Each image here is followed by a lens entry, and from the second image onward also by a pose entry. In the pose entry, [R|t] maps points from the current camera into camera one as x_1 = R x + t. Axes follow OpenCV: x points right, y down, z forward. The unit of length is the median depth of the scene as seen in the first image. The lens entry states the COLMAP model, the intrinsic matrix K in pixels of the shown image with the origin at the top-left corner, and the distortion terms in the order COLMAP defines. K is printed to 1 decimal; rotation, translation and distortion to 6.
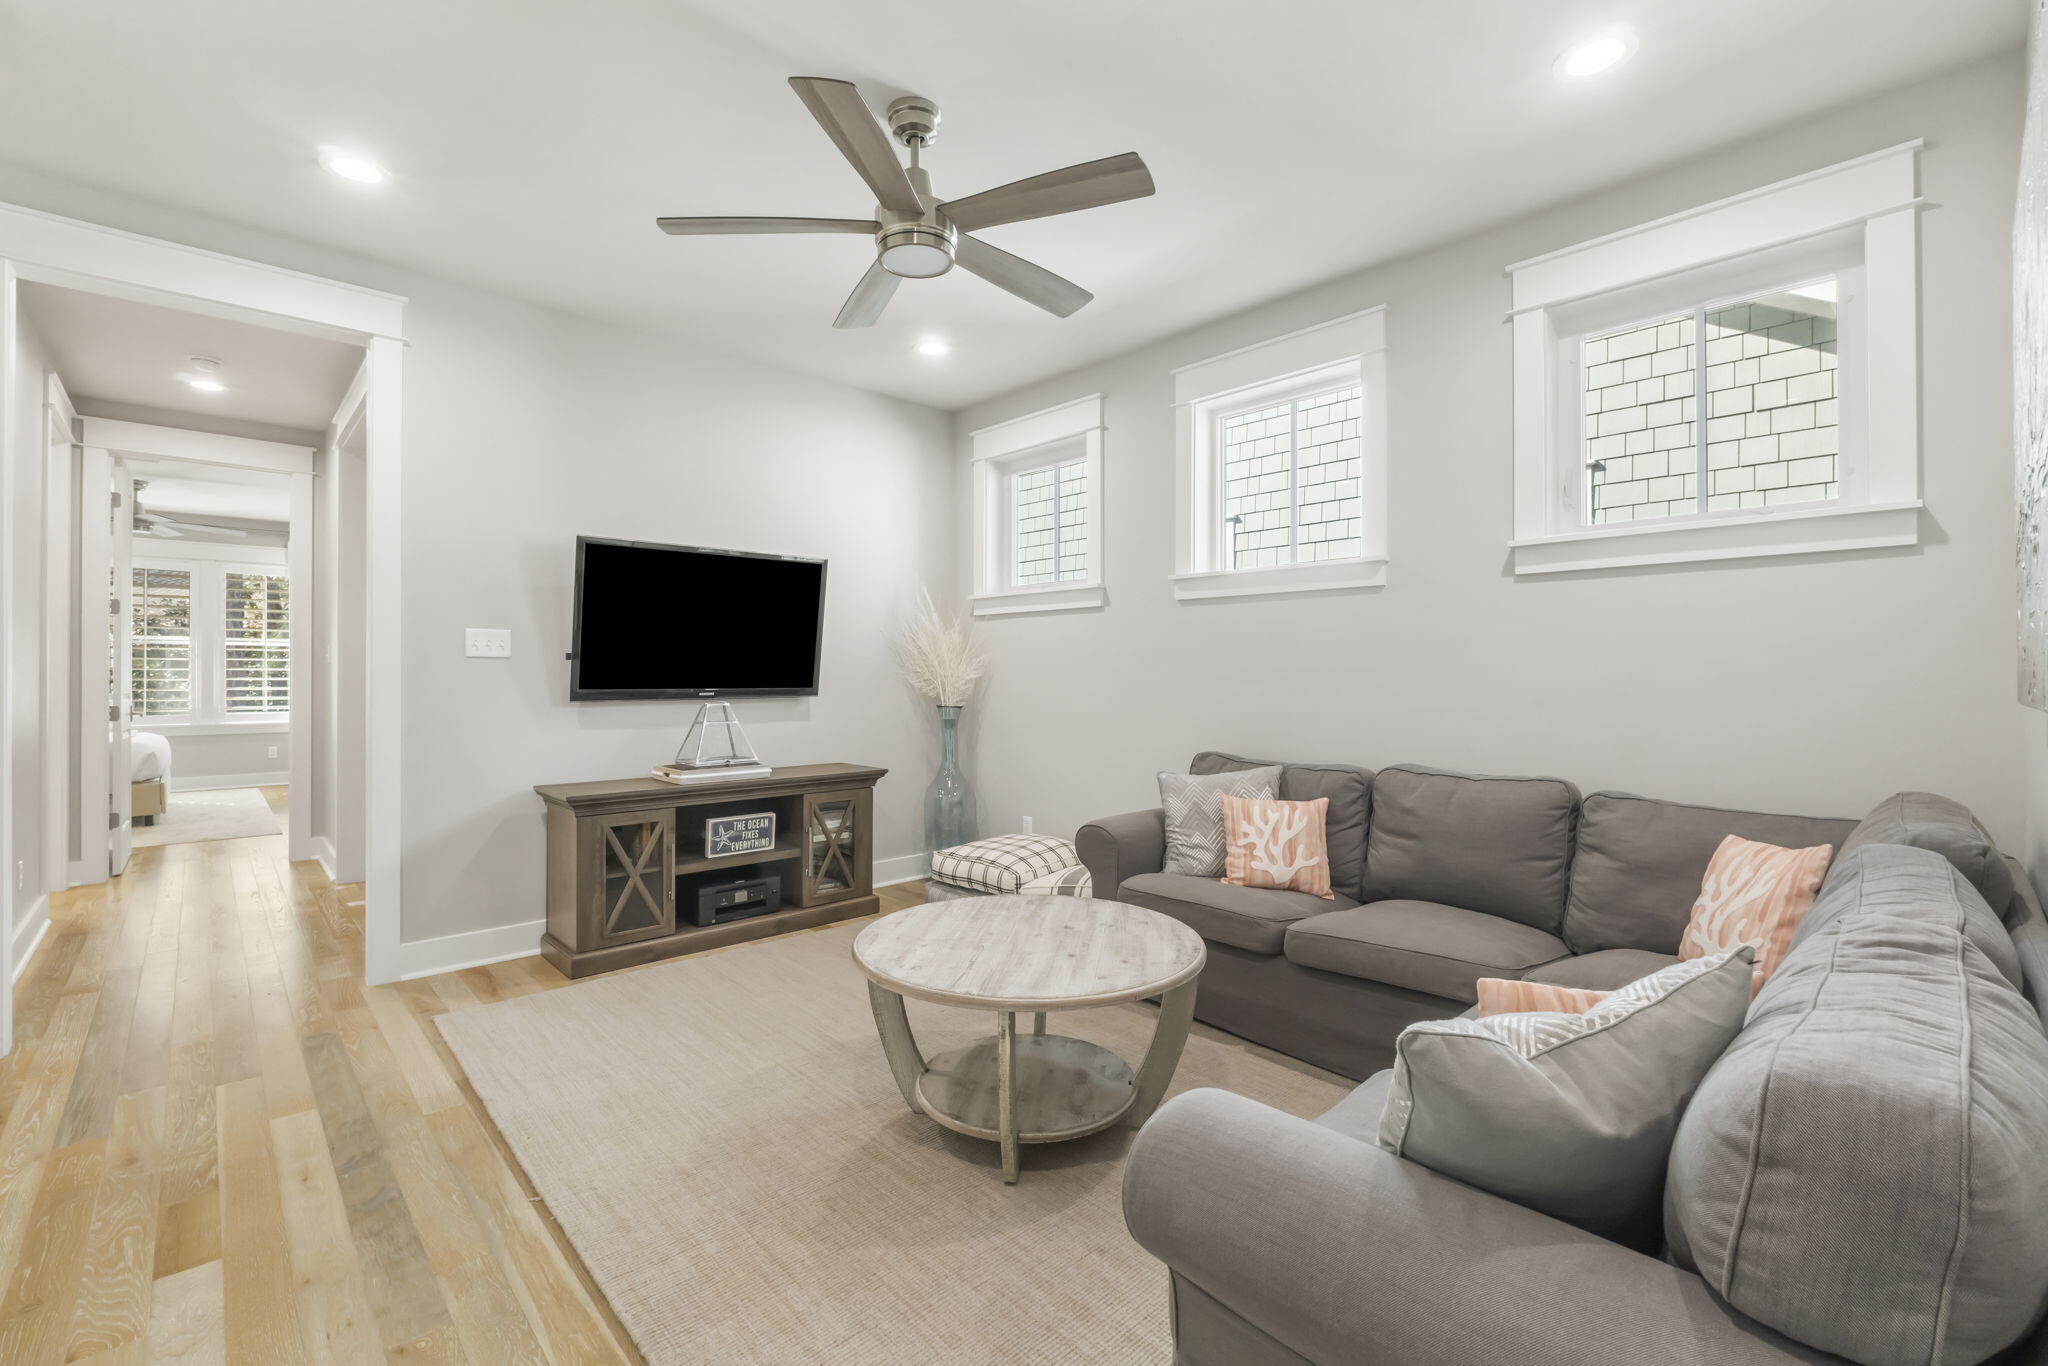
lens RADIAL K [[914.3, 0, 1018.0], [0, 914.3, 672.5], [0, 0, 1]] dist [-0.003822, -0.001919]
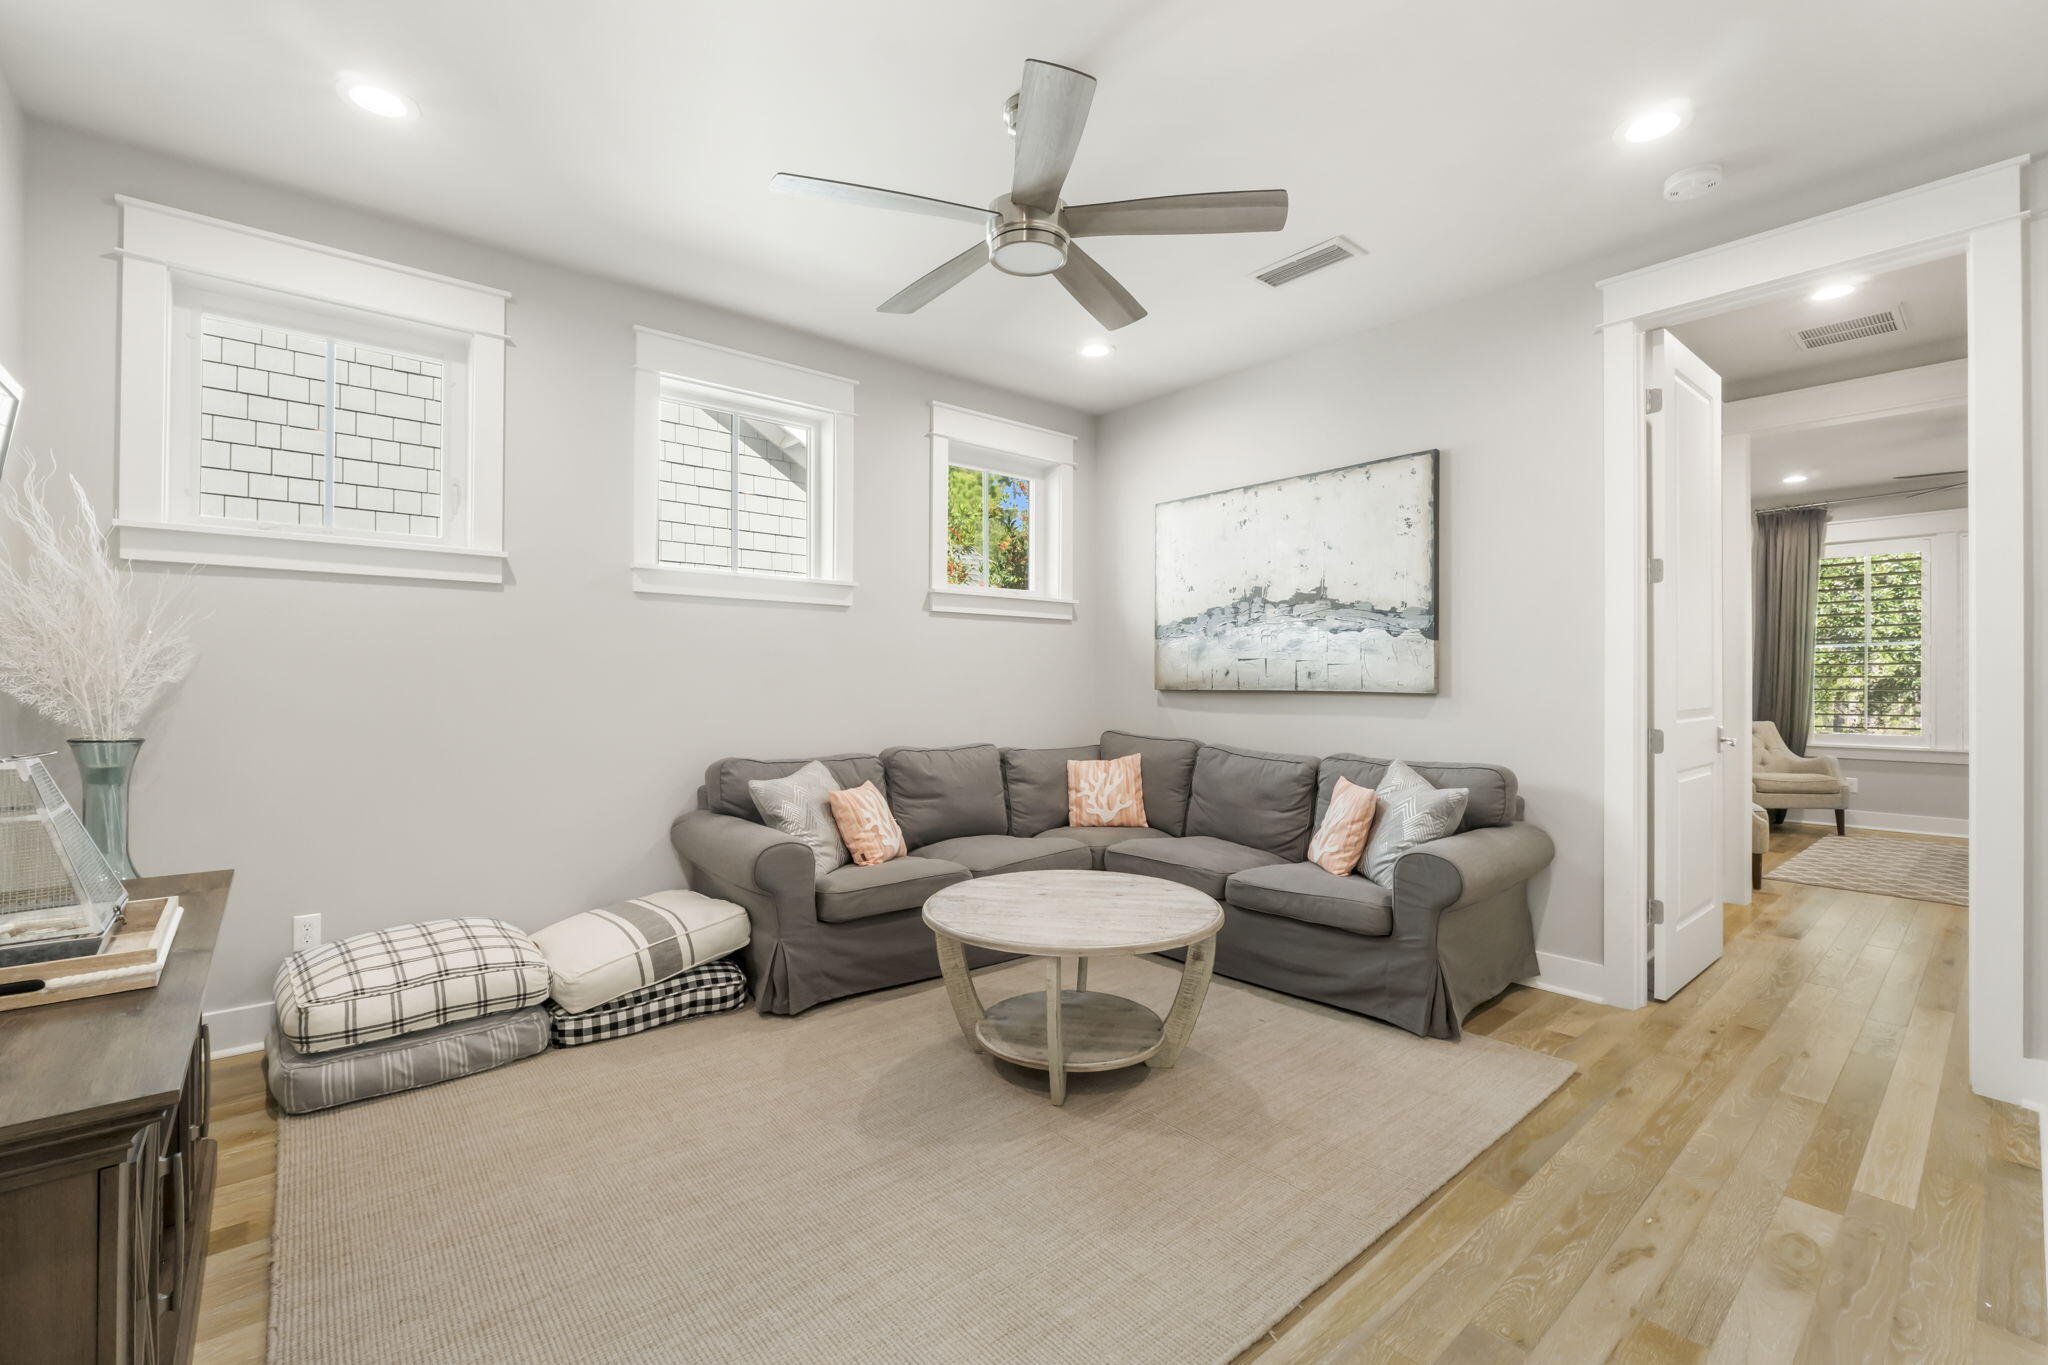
lens RADIAL K [[914.3, 0, 1017.2], [0, 914.3, 681.6], [0, 0, 1]] dist [-0.003822, -0.001919]
pose [[0.002717, -0.002979, 0.999992, -1.076665], [-0.004654, 0.999985, 0.002992, 0.002375], [-0.999985, -0.004663, 0.002703, 0.992171]]
